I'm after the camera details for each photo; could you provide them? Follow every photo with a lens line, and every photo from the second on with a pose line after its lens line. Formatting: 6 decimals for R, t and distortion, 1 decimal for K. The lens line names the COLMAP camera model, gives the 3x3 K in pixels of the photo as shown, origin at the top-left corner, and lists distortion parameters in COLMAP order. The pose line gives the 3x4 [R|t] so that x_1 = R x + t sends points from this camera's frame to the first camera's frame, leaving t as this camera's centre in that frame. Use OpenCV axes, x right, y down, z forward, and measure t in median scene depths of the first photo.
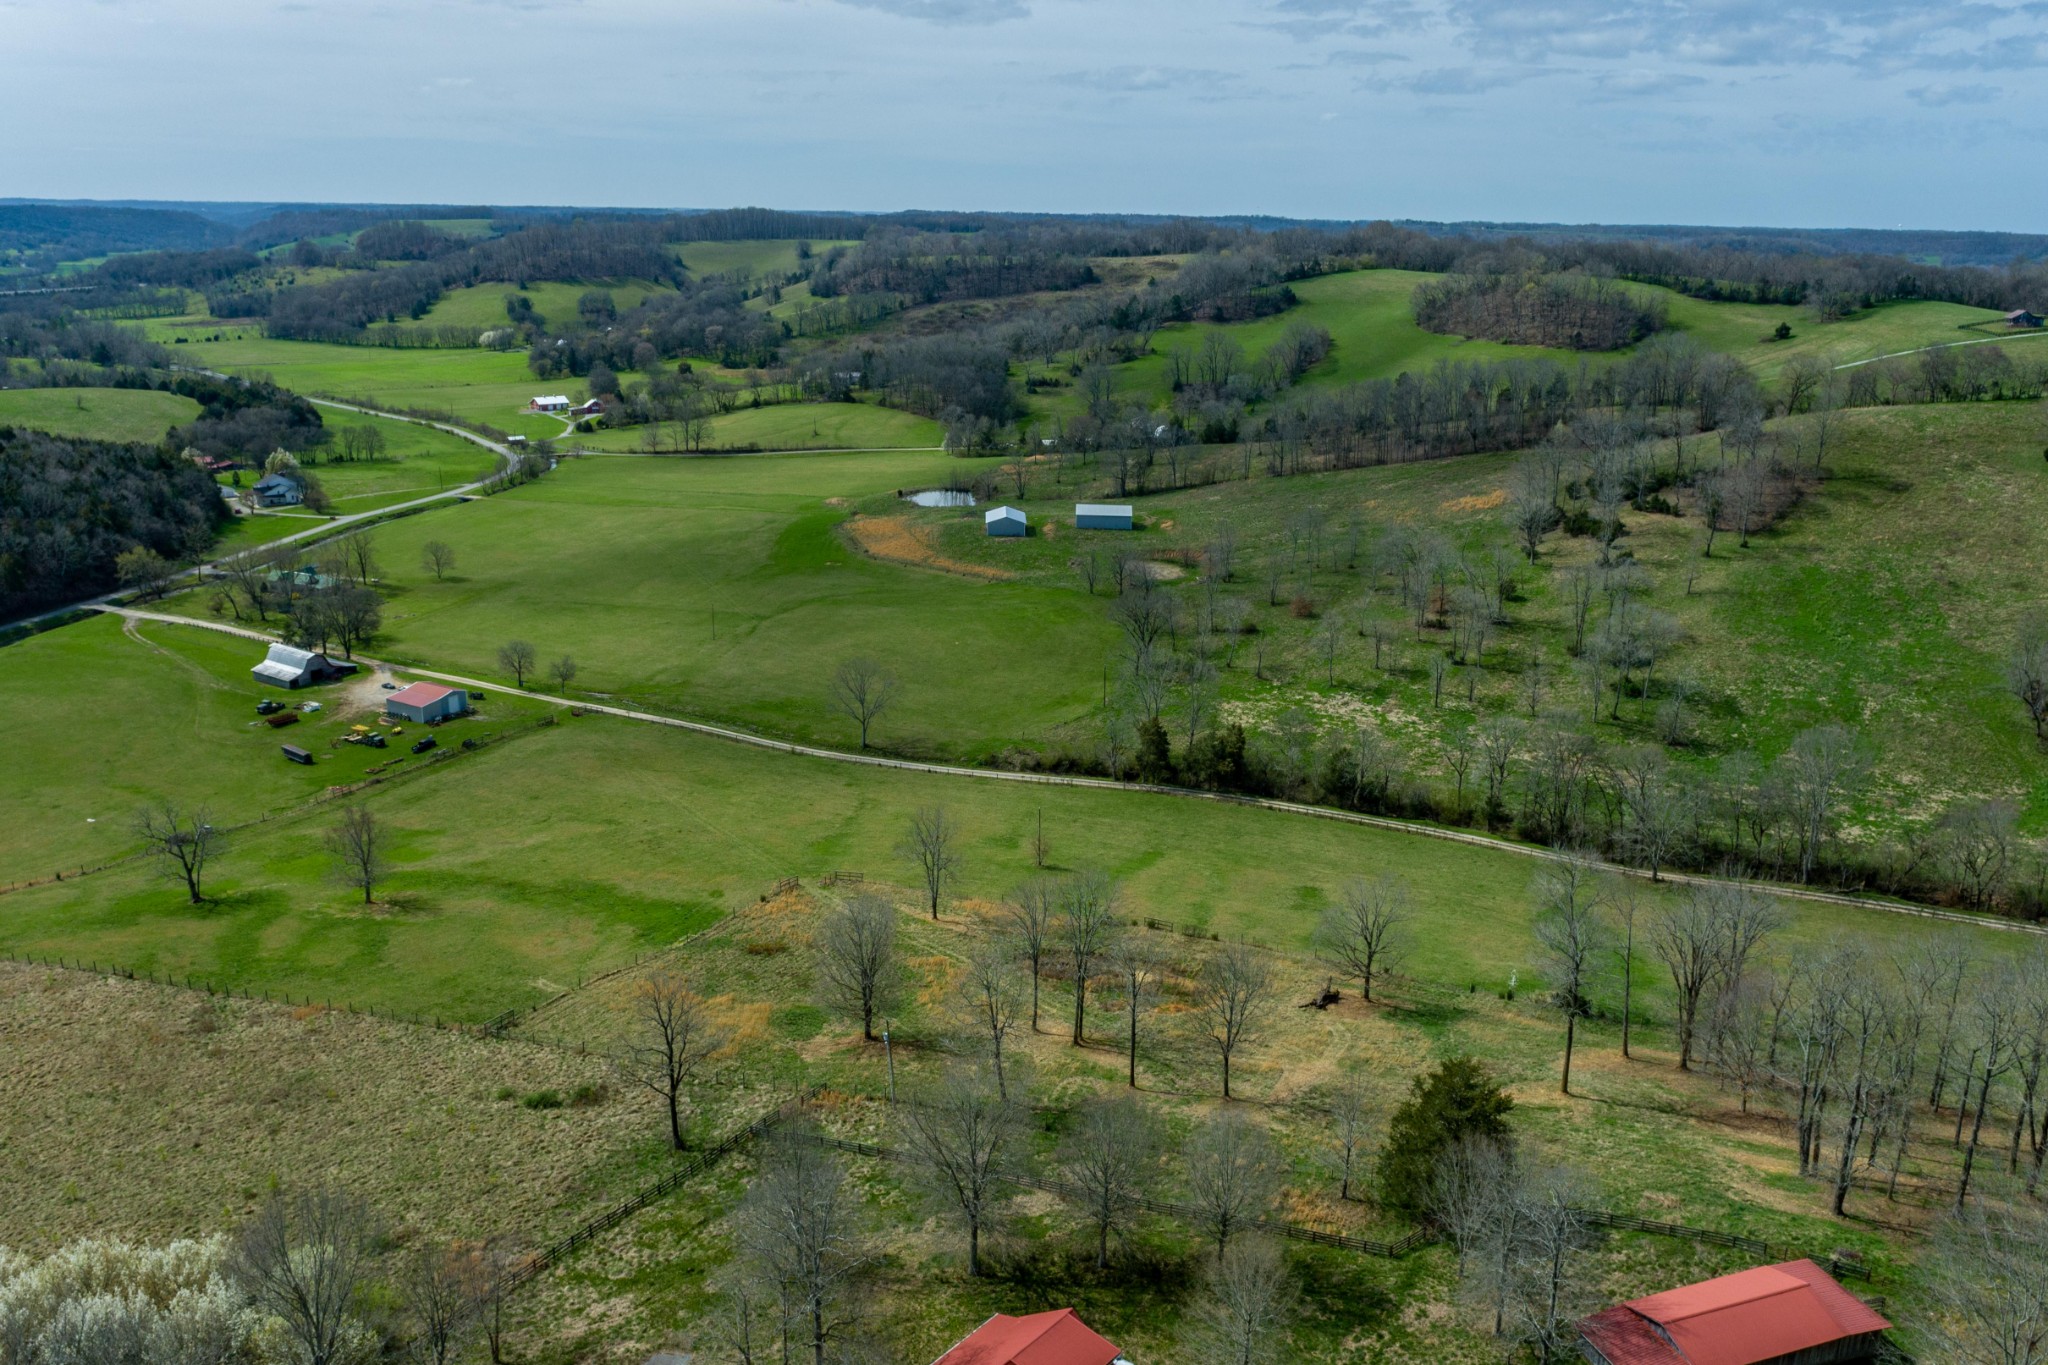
lens RADIAL K [[1561.6, 0, 1021.1], [0, 1561.6, 675.8], [0, 0, 1]] dist [-0.022683, 0.015164]
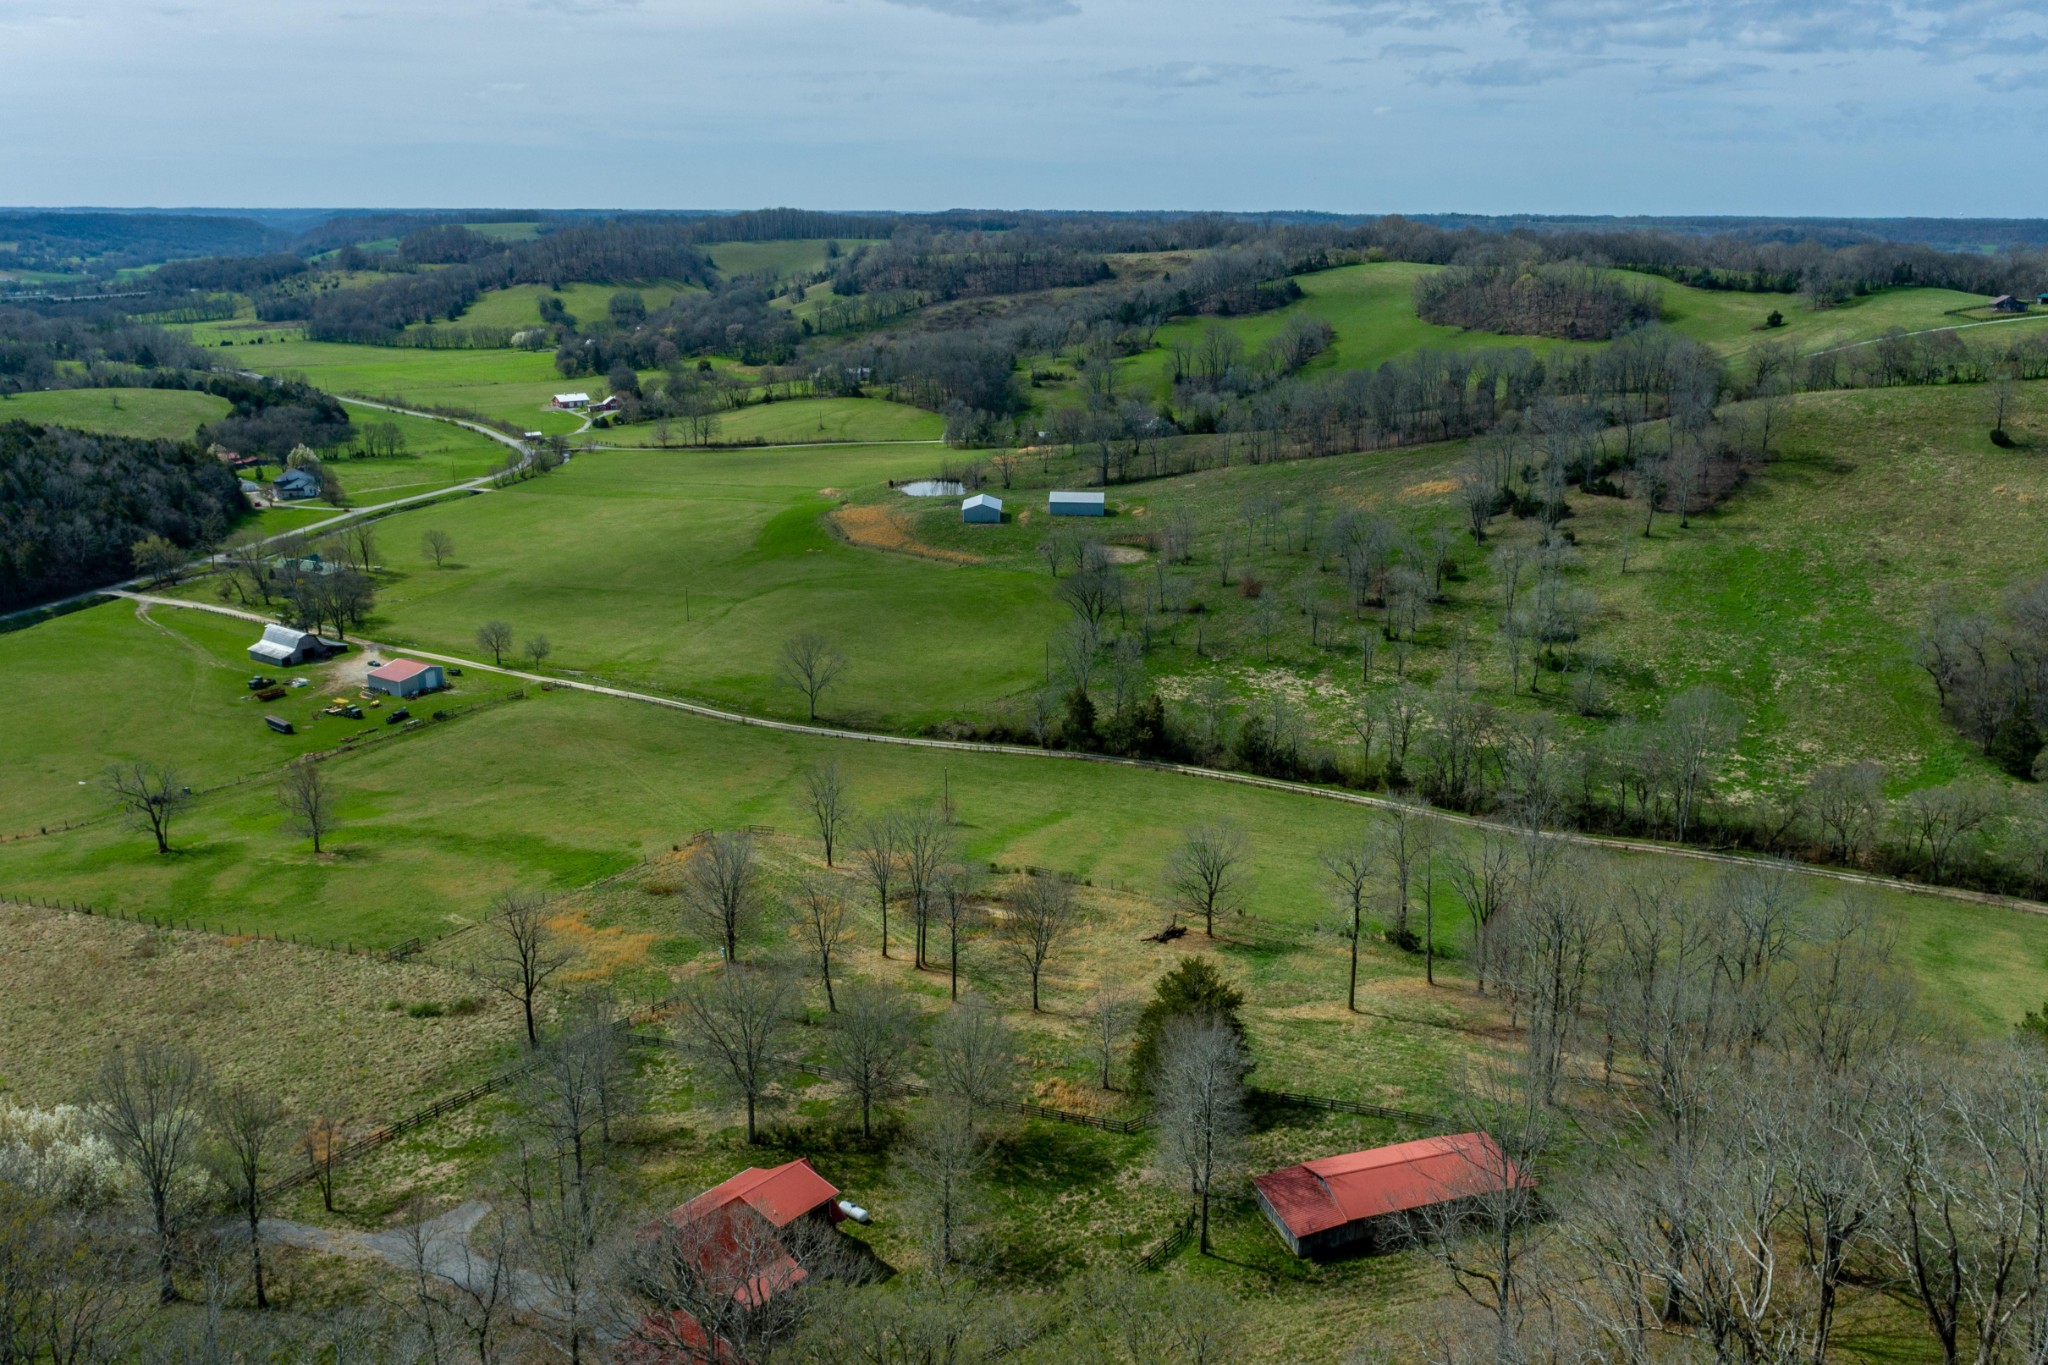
lens RADIAL K [[1561.6, 0, 1022.2], [0, 1561.6, 678.6], [0, 0, 1]] dist [-0.022683, 0.015164]
pose [[0.999472, -0.001464, -0.032471, 0.044534], [0.001554, 0.999995, 0.002763, 0.009483], [0.032467, -0.002812, 0.999469, -0.027852]]
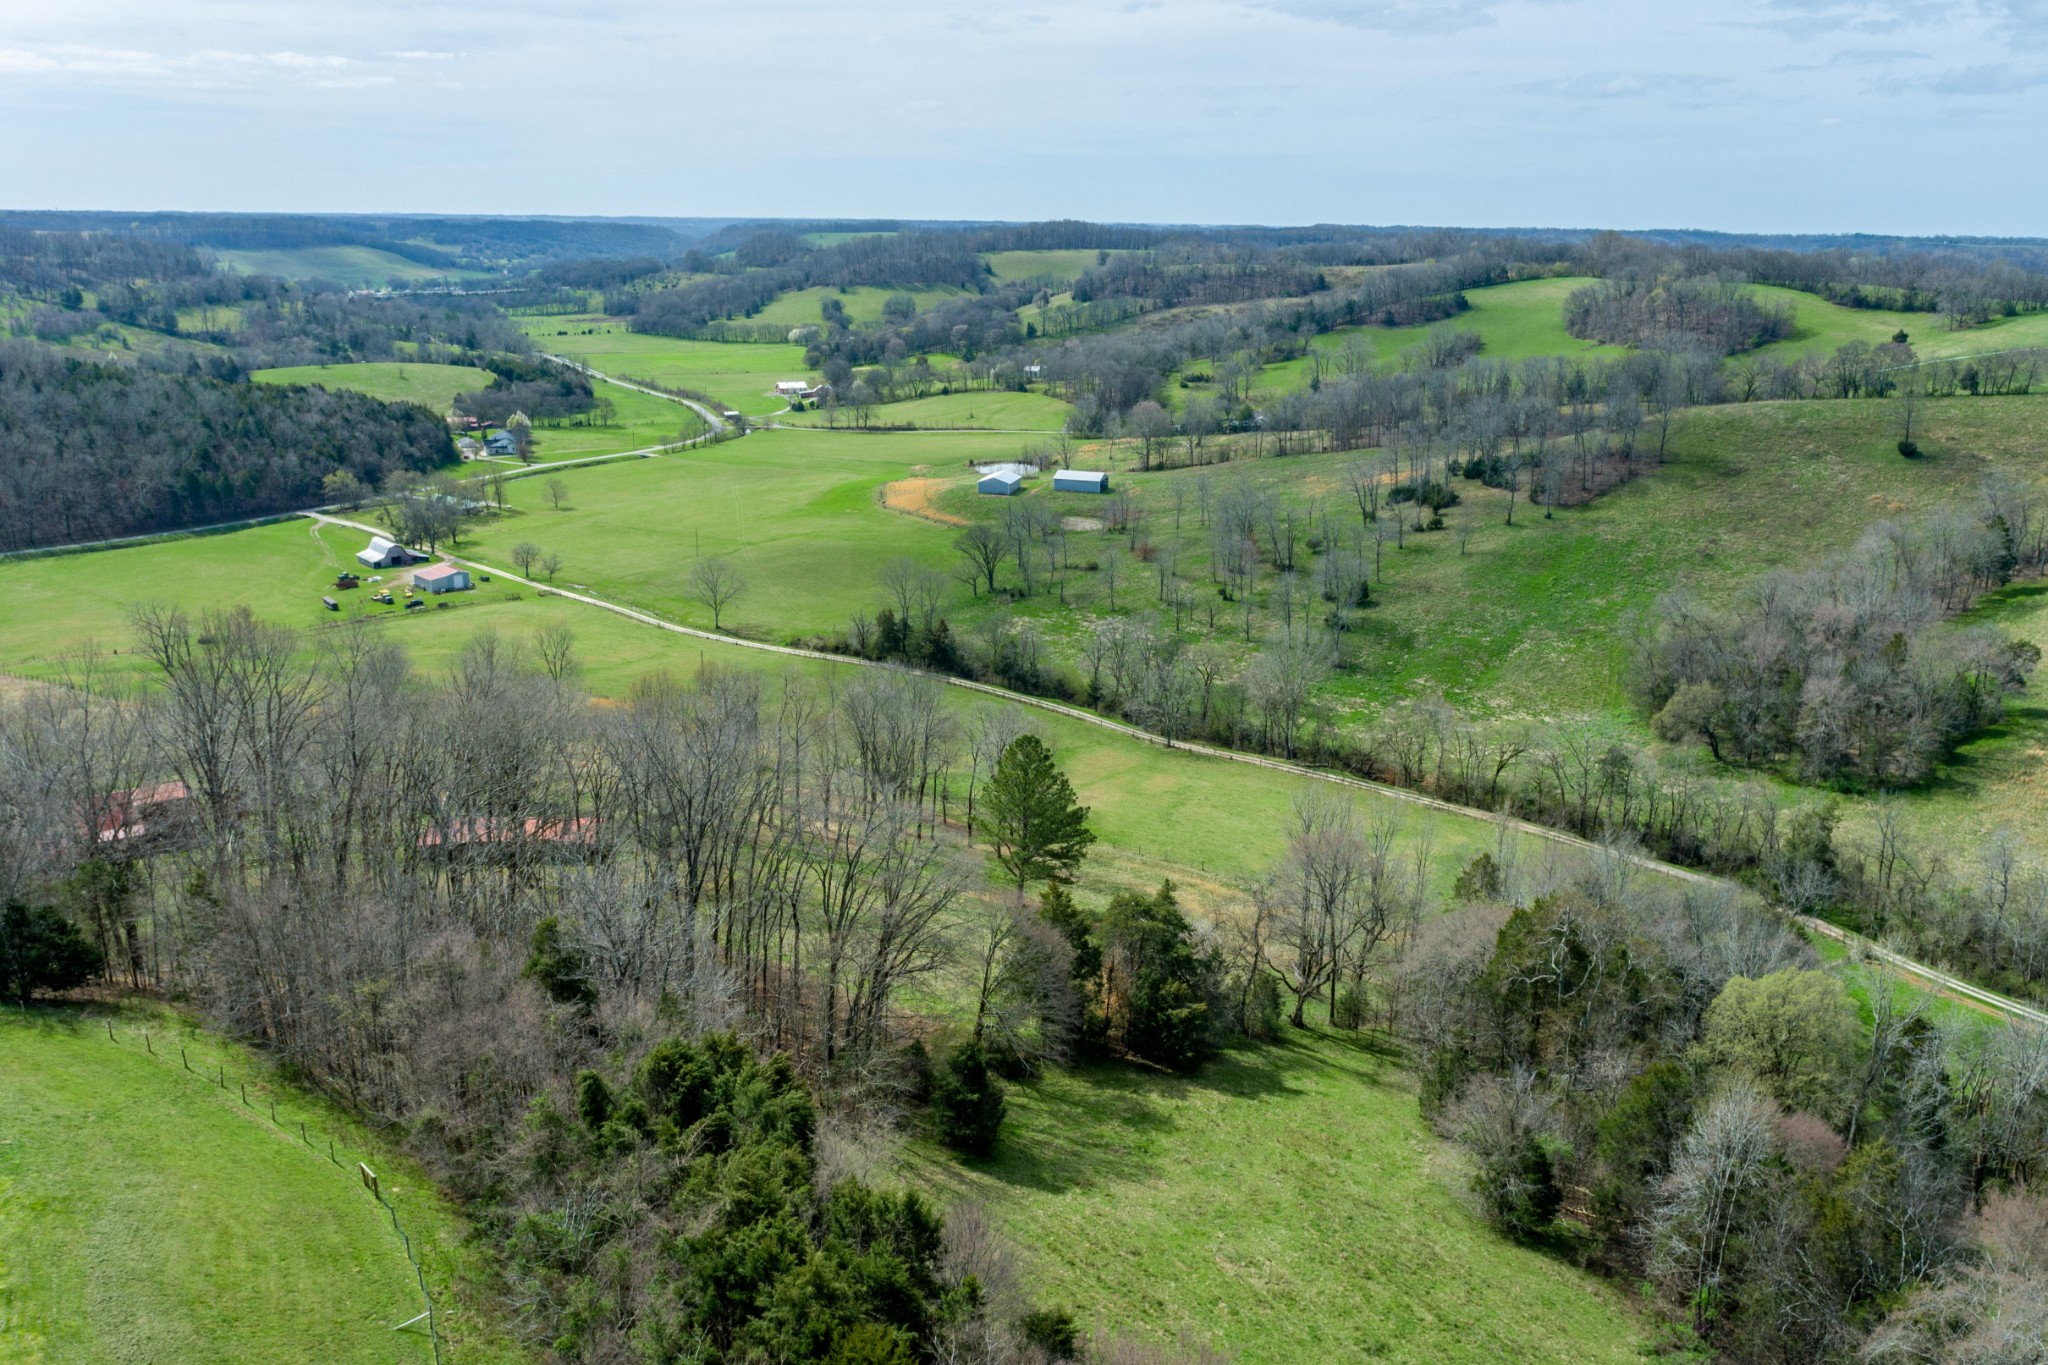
lens RADIAL K [[1561.6, 0, 1022.2], [0, 1561.6, 679.5], [0, 0, 1]] dist [-0.022683, 0.015164]
pose [[0.962512, 0.072196, -0.261454, 0.288020], [-0.073862, 0.997262, 0.003464, 0.038557], [0.260988, 0.015977, 0.965210, -0.109751]]
